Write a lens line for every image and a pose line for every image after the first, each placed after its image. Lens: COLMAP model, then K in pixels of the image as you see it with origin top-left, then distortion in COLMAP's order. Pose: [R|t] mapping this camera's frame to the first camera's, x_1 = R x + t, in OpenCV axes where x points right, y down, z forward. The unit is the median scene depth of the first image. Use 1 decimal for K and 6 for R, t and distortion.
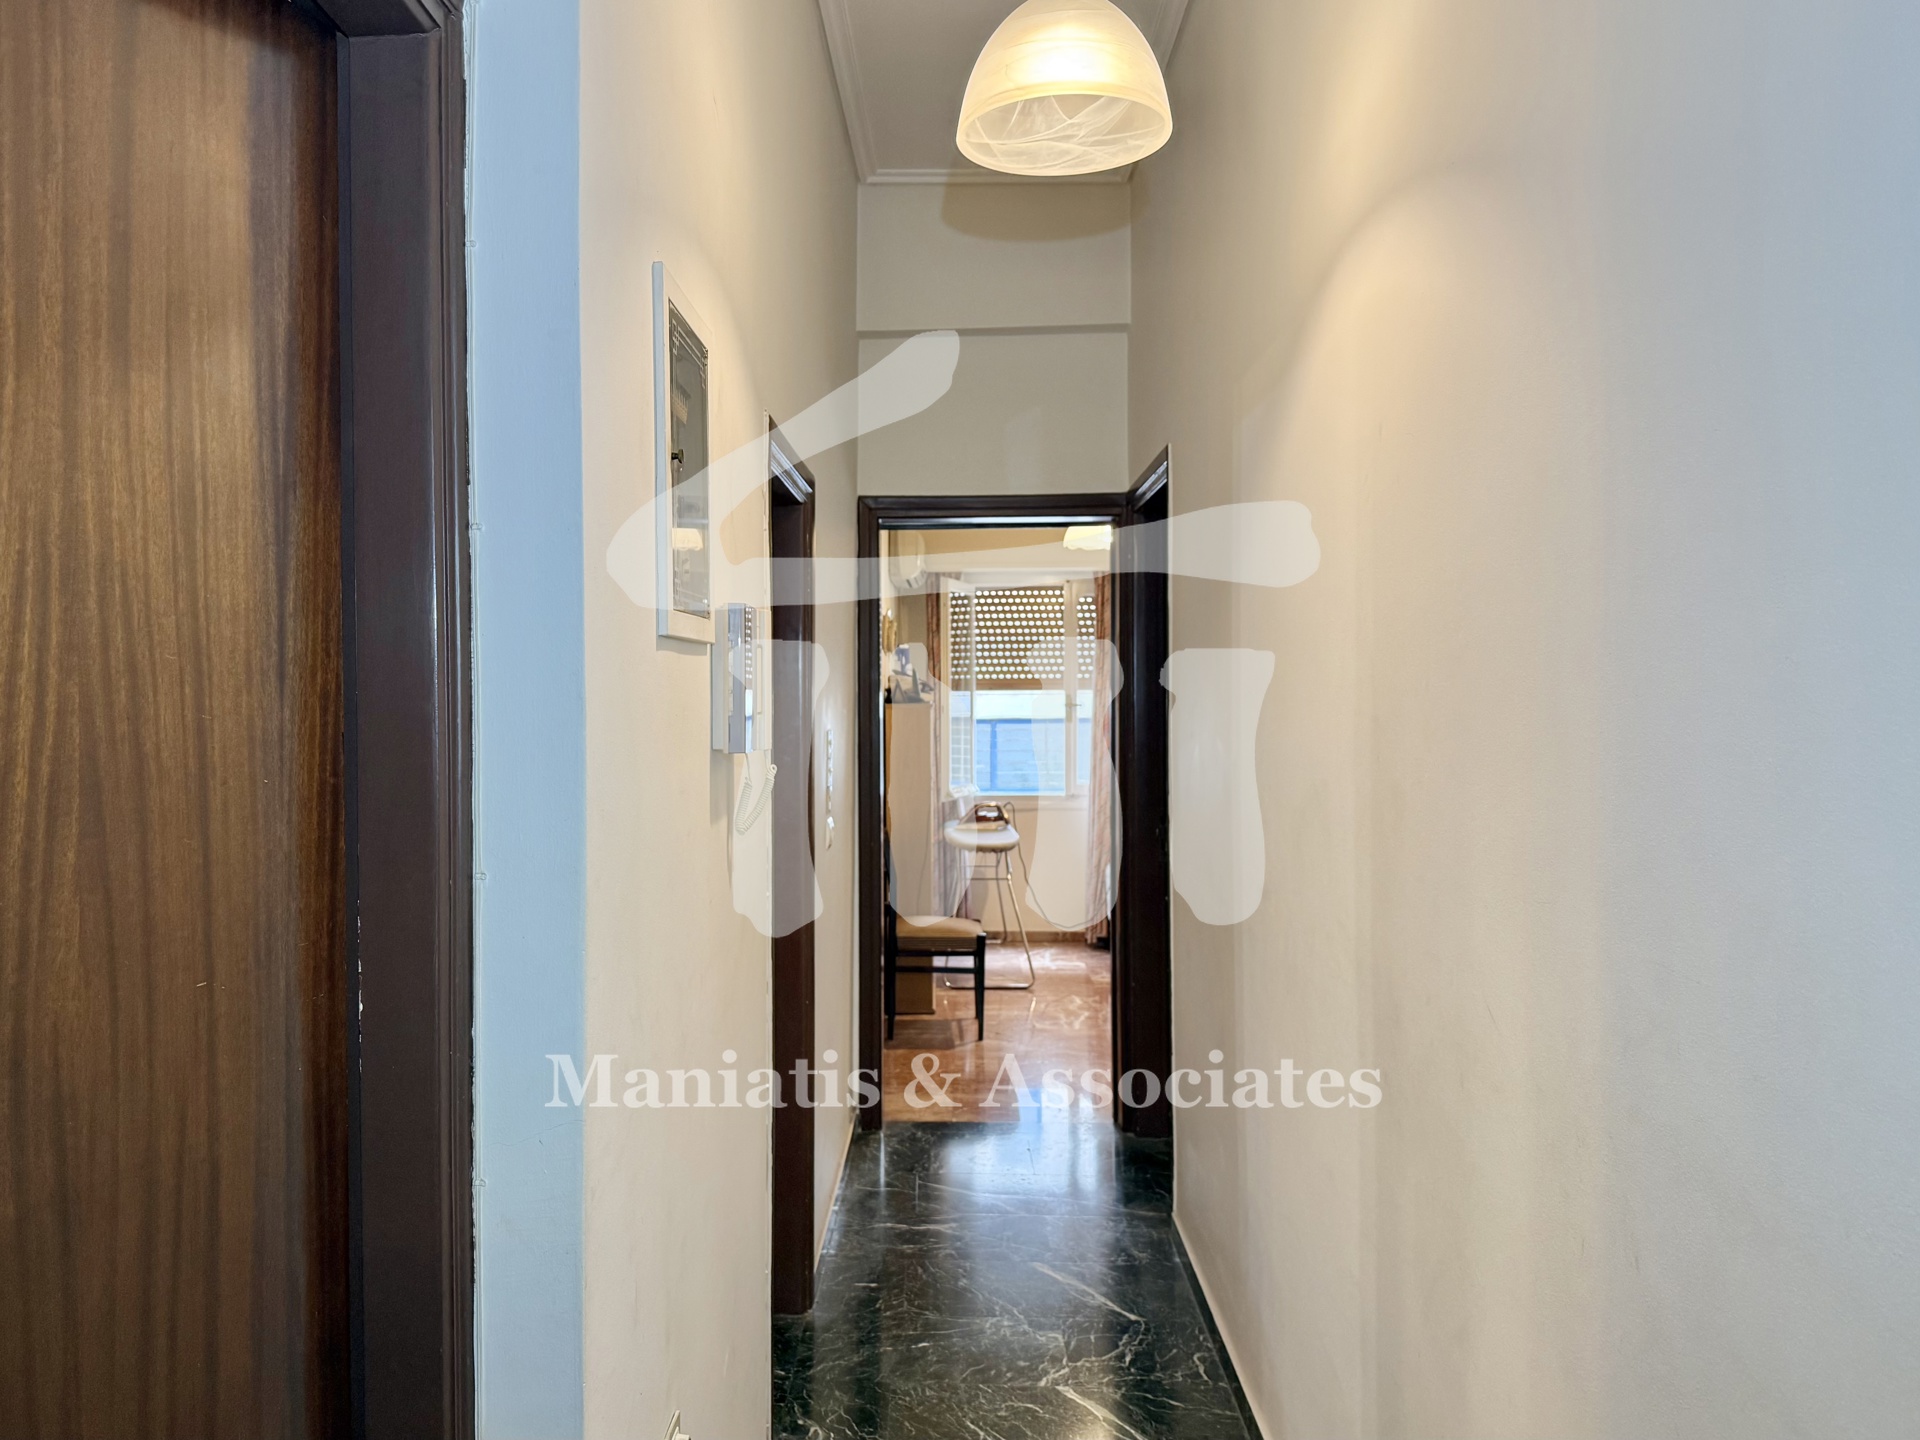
lens RADIAL K [[1360.3, 0, 959.4], [0, 1360.3, 715.2], [0, 0, 1]] dist [0.023799, -0.031329]
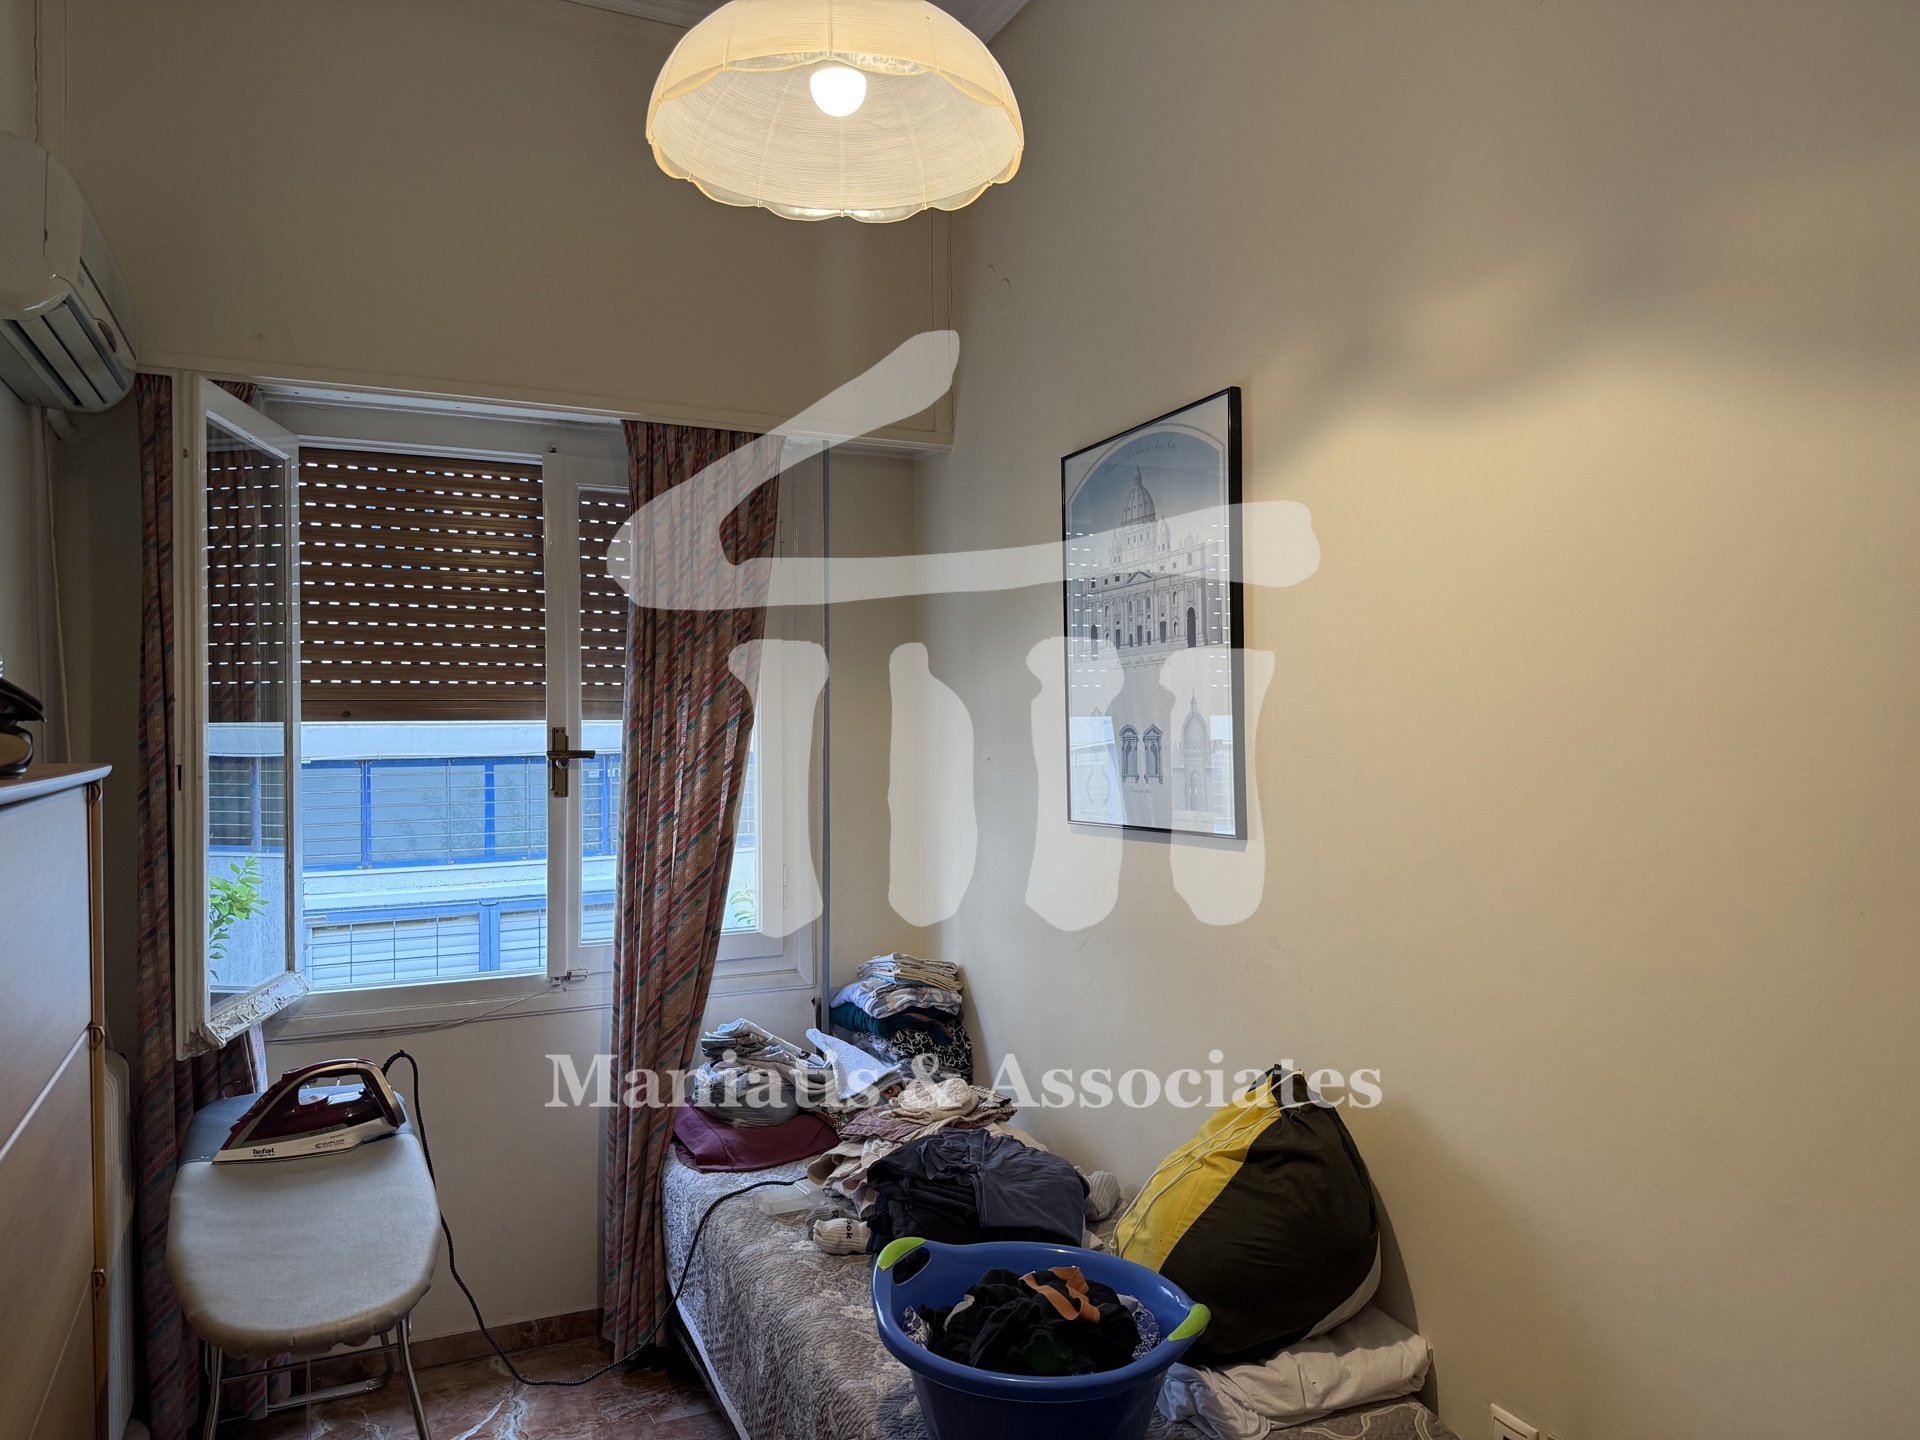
lens RADIAL K [[1360.3, 0, 964.4], [0, 1360.3, 720.4], [0, 0, 1]] dist [0.023799, -0.031329]
pose [[0.906513, 0.001505, 0.422176, 0.018642], [0.005651, 0.999861, -0.015699, -0.010313], [-0.422141, 0.016617, 0.906378, 0.578209]]
